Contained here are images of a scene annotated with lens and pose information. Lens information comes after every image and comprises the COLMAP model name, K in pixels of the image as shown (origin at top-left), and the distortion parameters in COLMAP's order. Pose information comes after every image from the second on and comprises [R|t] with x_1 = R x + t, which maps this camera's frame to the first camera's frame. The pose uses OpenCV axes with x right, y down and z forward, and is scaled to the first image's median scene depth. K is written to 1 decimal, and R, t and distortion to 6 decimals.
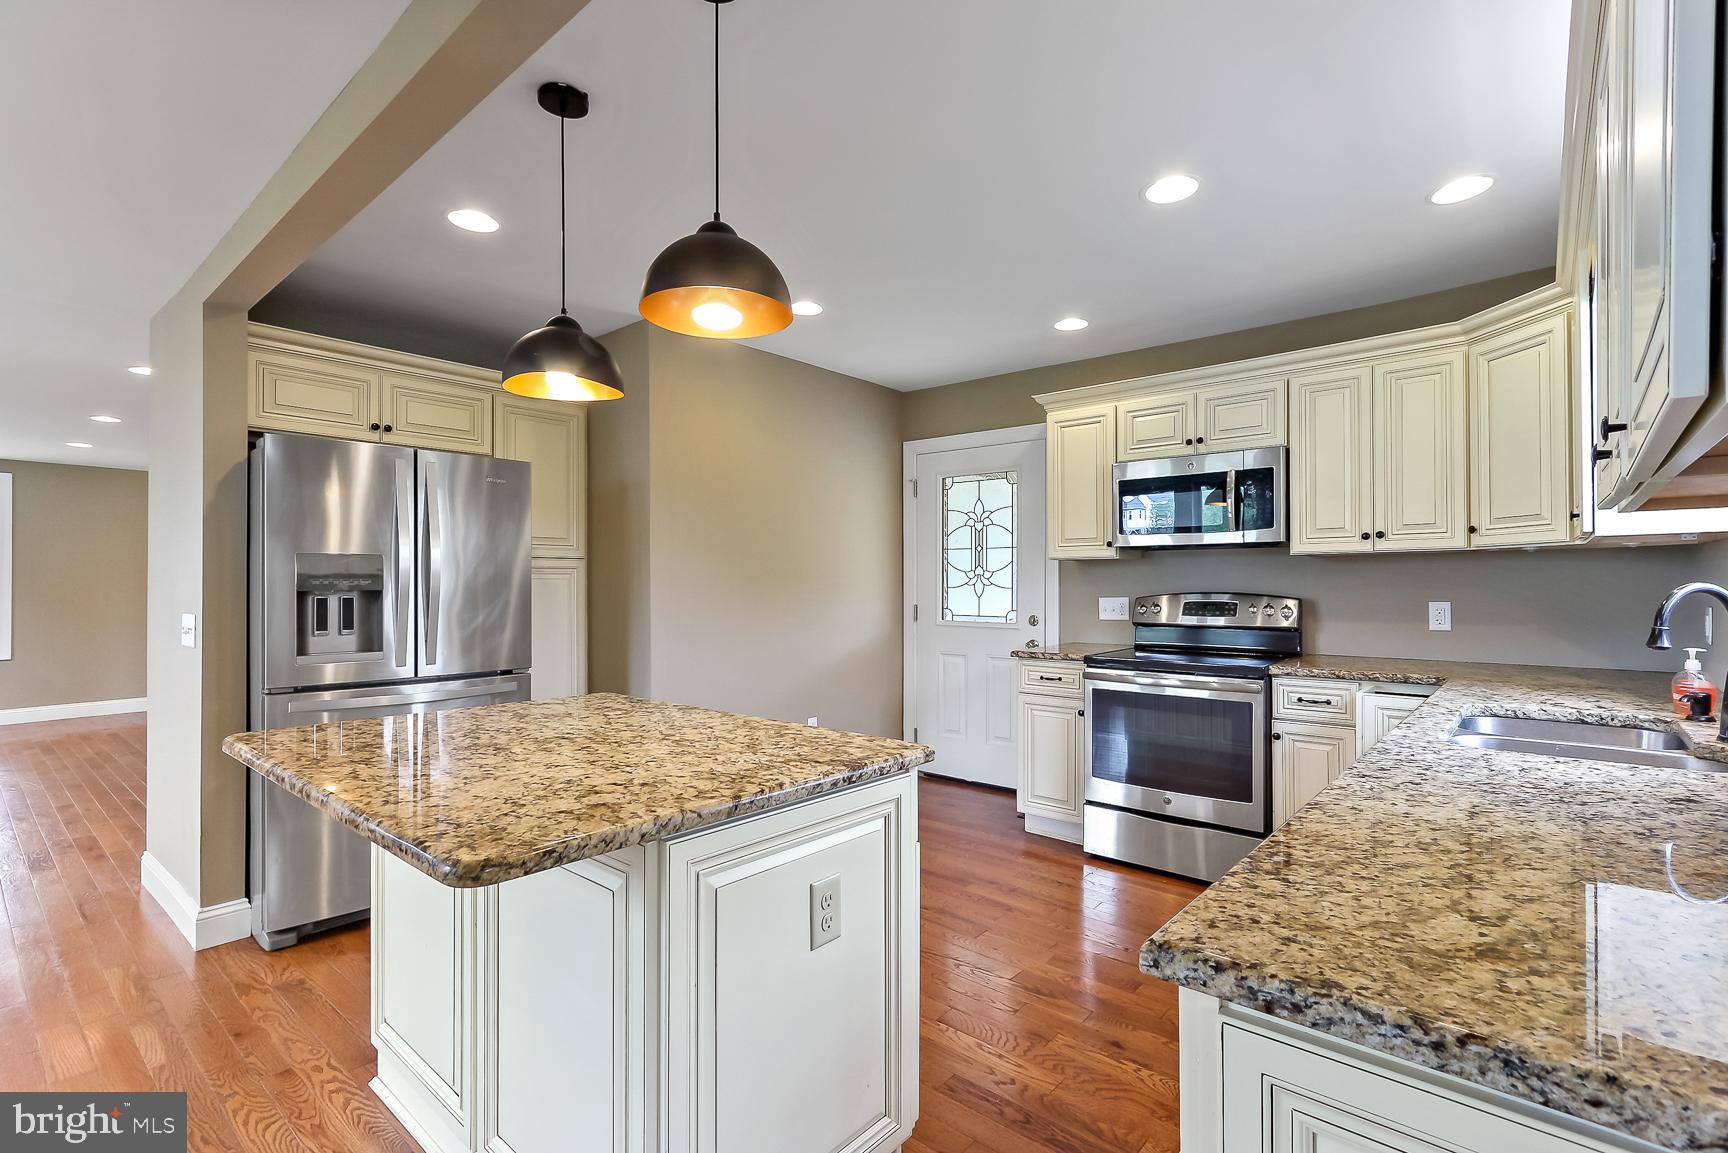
lens RADIAL K [[792.7, 0, 891.1], [0, 792.7, 581.0], [0, 0, 1]] dist [0.003860, 0.000870]
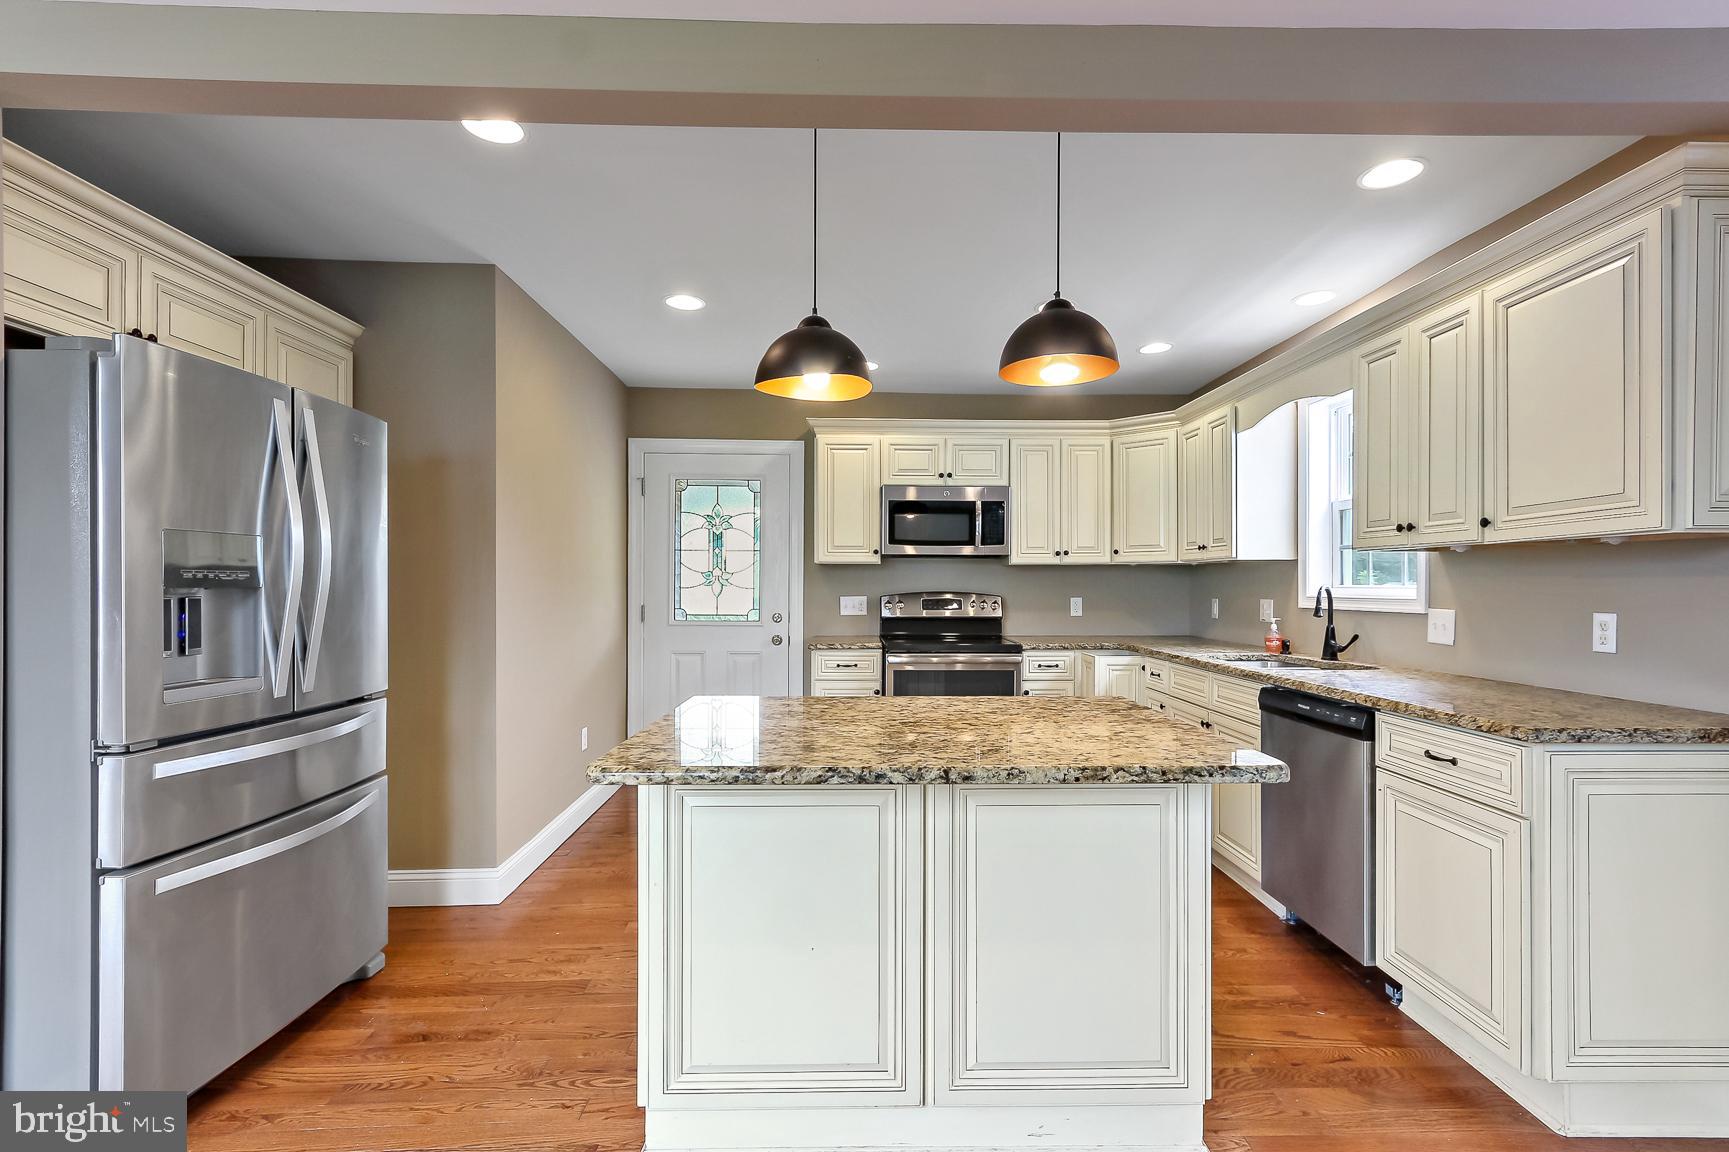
lens RADIAL K [[793.1, 0, 874.9], [0, 793.1, 586.1], [0, 0, 1]] dist [0.003860, 0.000870]
pose [[0.745425, 0.004070, 0.666577, -0.607742], [-0.006603, 0.999977, 0.001278, 0.004885], [-0.666557, -0.005353, 0.745435, 0.113324]]
